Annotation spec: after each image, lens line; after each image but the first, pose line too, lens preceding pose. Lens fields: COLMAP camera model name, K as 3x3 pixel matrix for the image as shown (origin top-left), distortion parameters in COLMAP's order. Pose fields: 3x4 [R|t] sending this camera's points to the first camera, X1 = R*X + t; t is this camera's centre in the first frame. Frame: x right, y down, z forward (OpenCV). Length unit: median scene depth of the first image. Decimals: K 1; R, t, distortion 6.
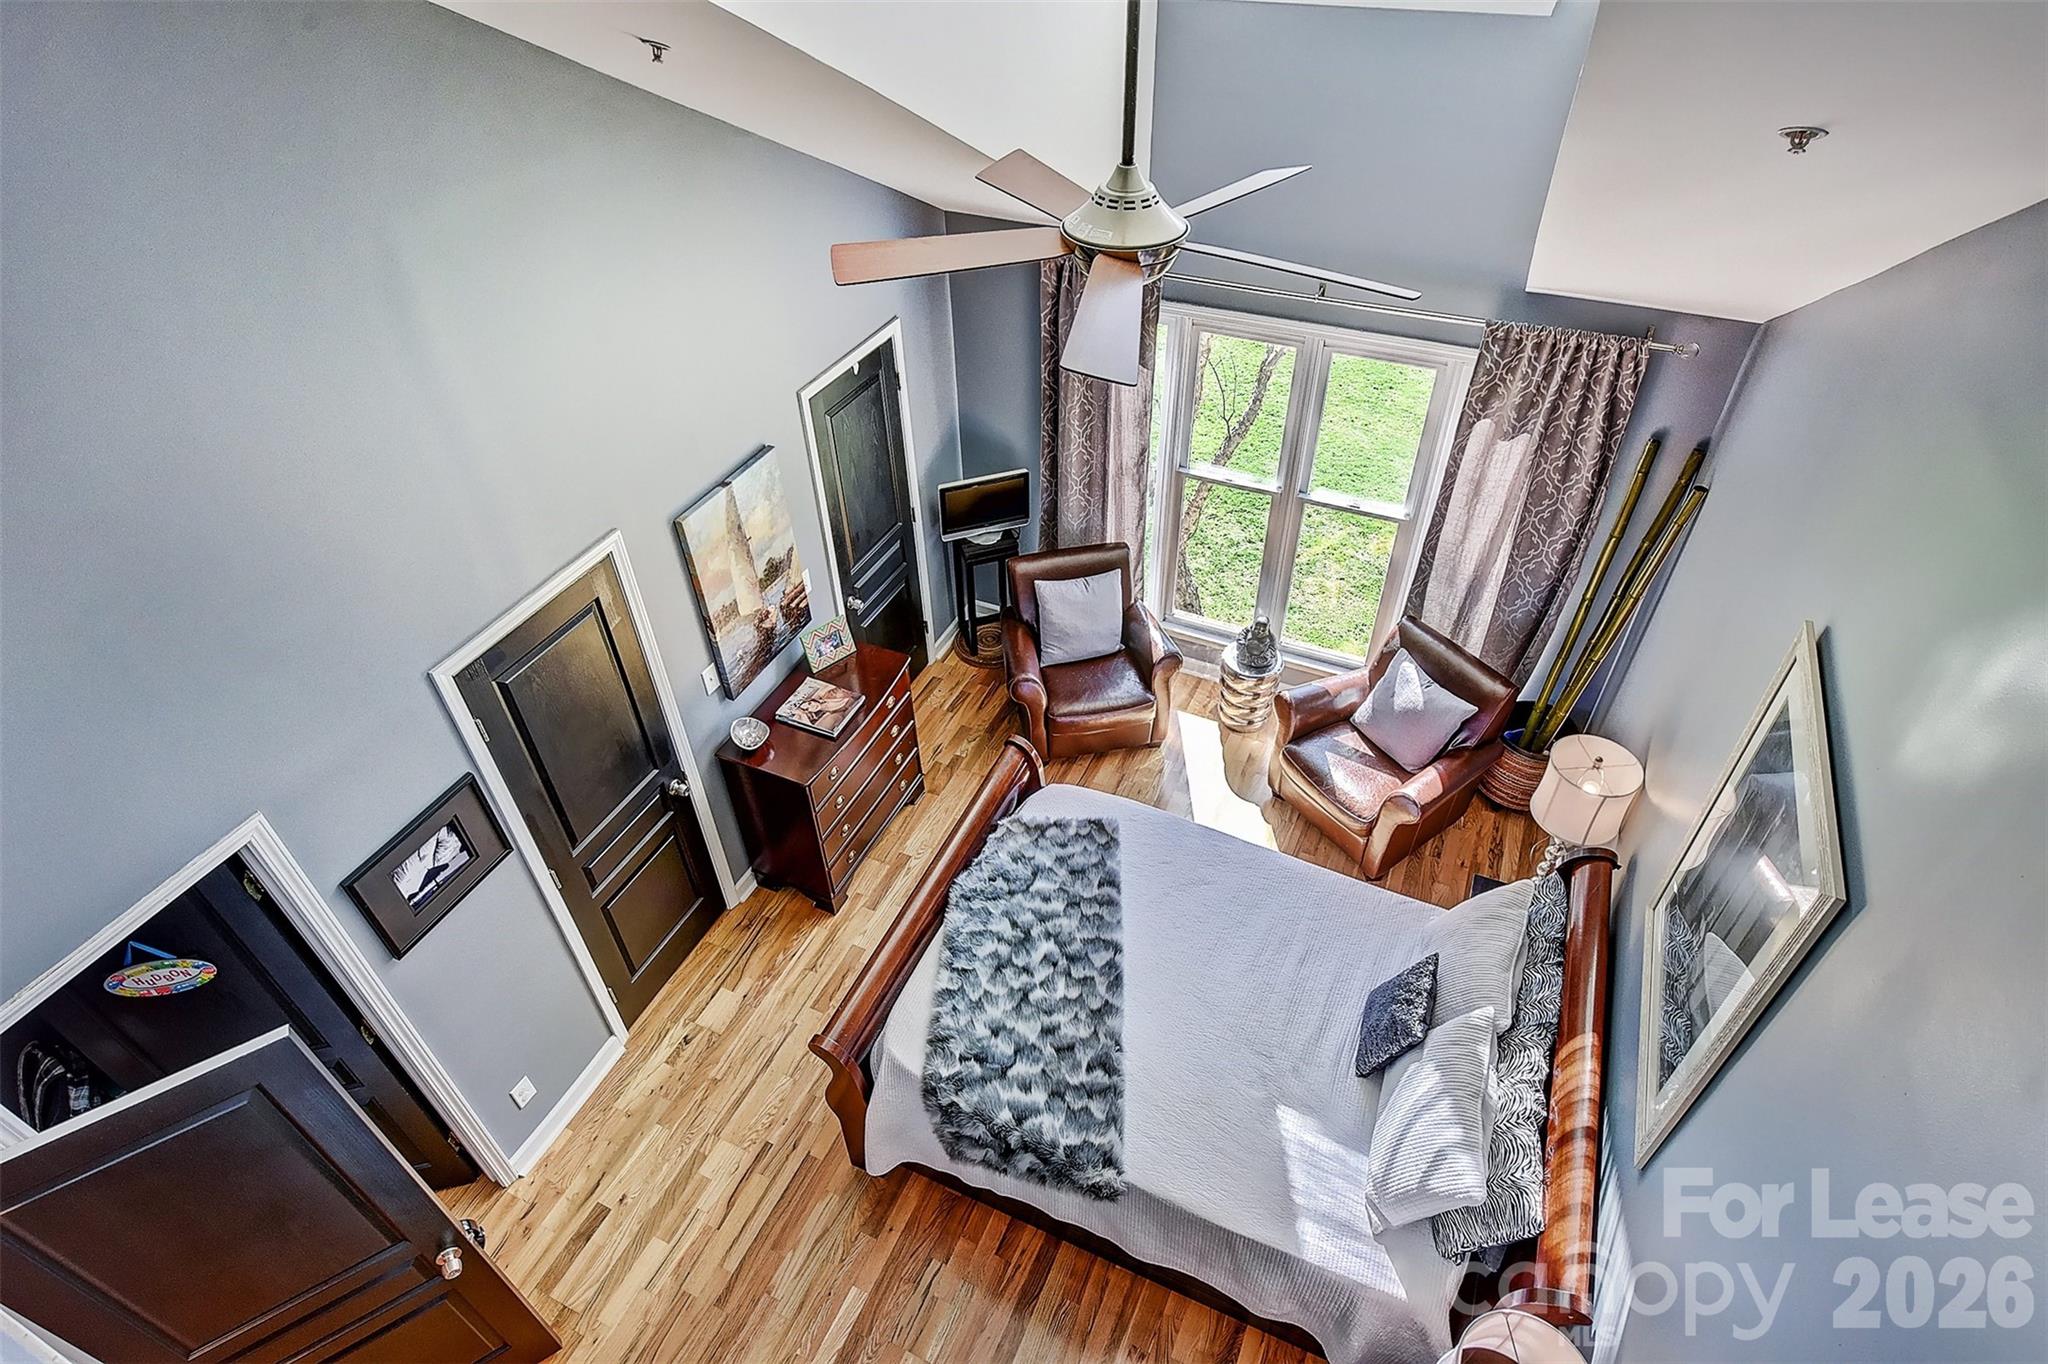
lens RADIAL K [[1084.2, 0, 1026.3], [0, 1084.2, 662.4], [0, 0, 1]] dist [-0.021817, 0.000031]
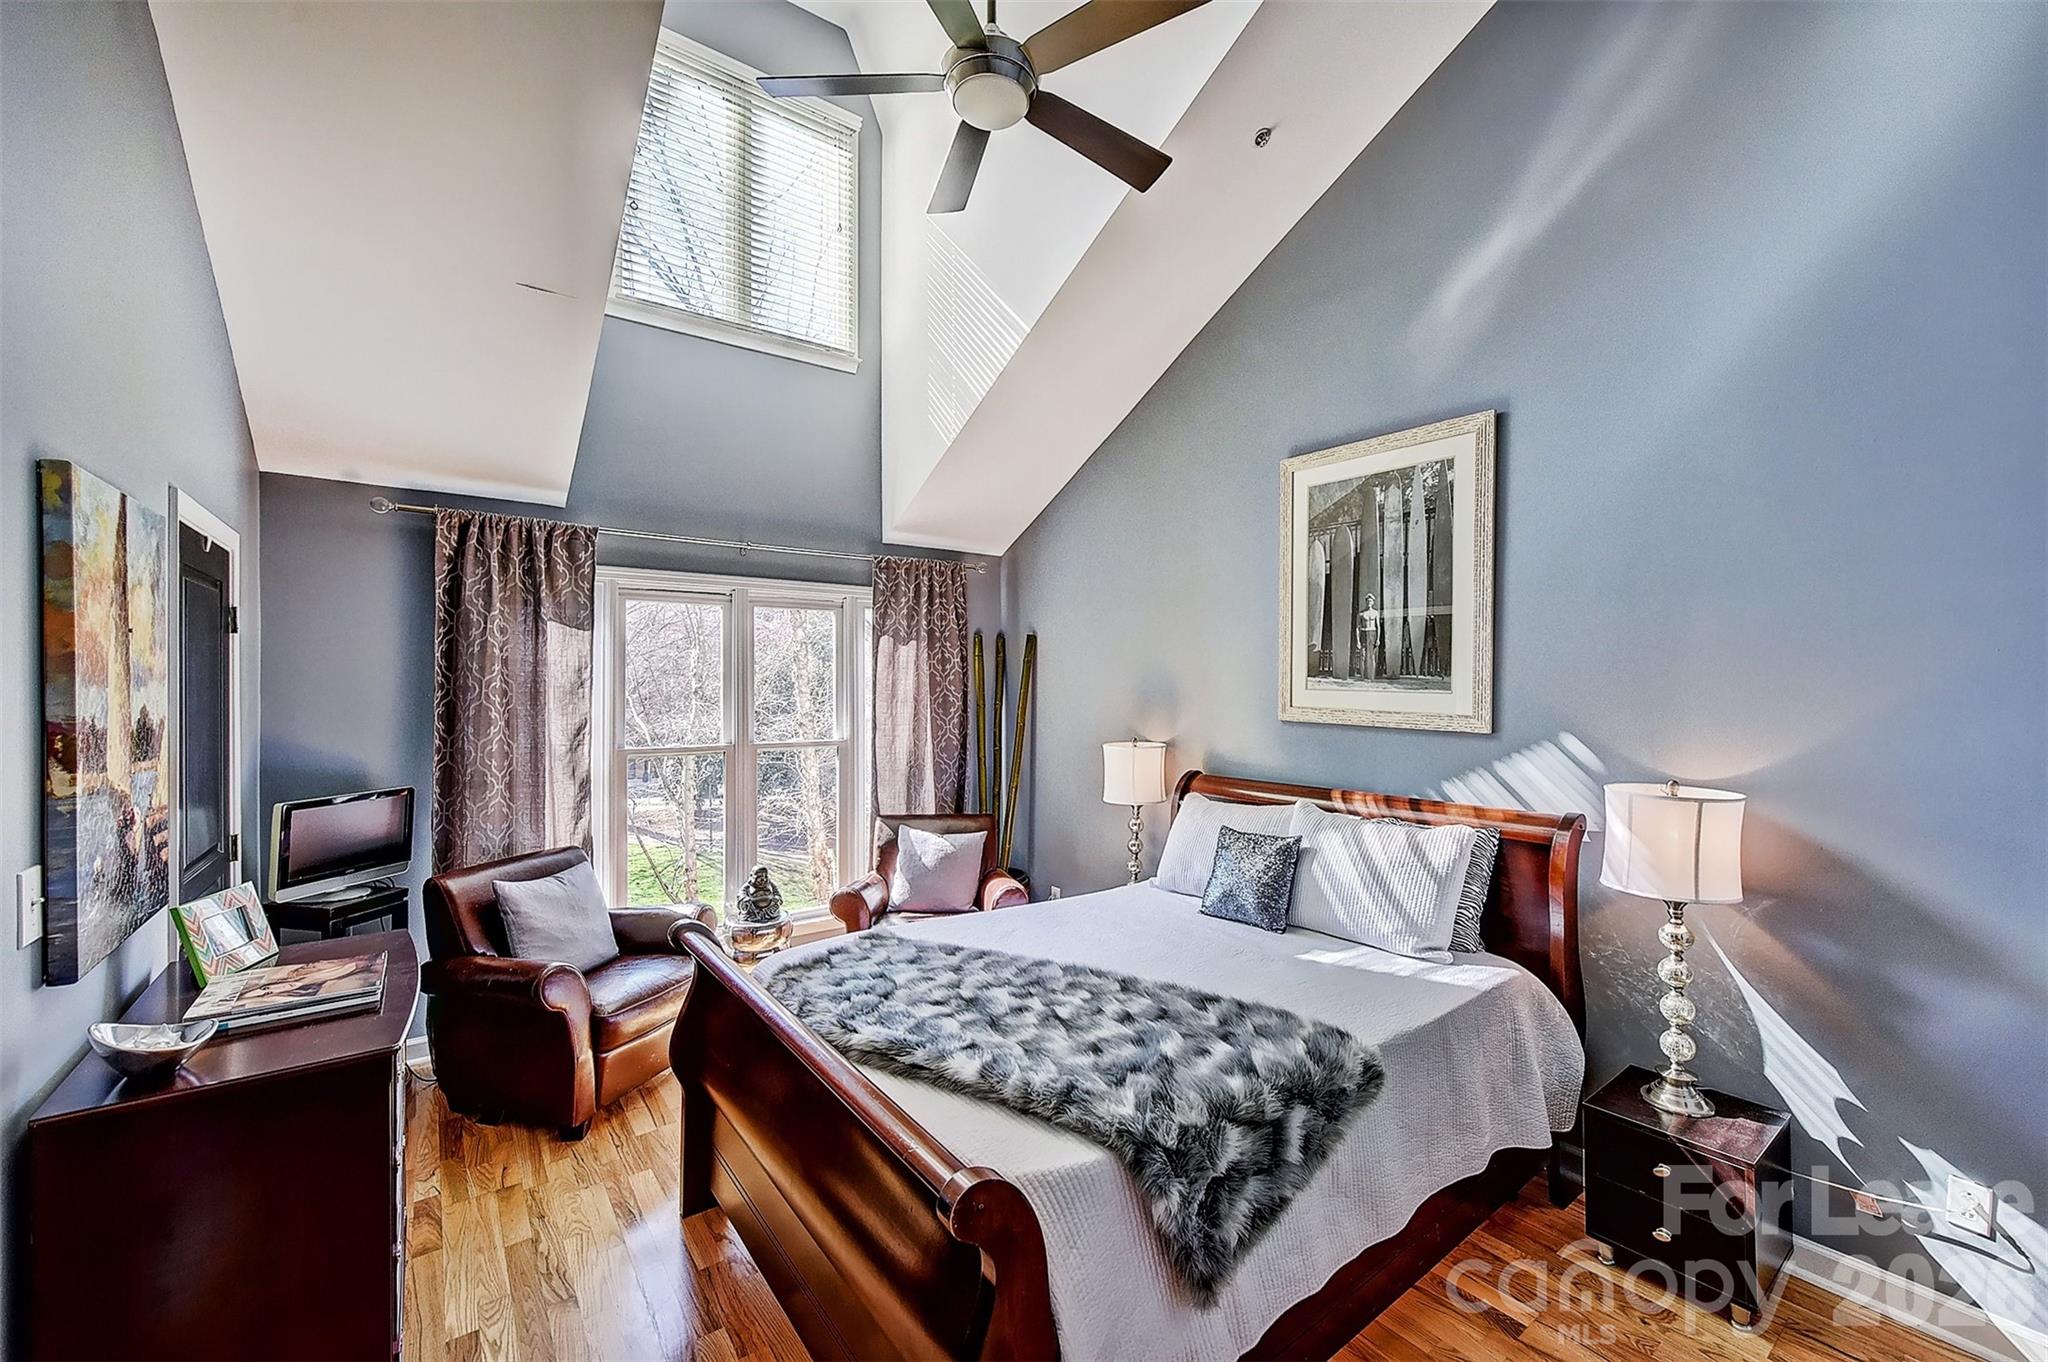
lens RADIAL K [[805.9, 0, 1024.0], [0, 805.9, 681.0], [0, 0, 1]] dist [0.000252, -0.000197]
pose [[0.481996, 0.029140, 0.875689, -0.405578], [0.560302, 0.758125, -0.333629, 0.276616], [-0.673604, 0.651458, 0.349086, 0.643016]]
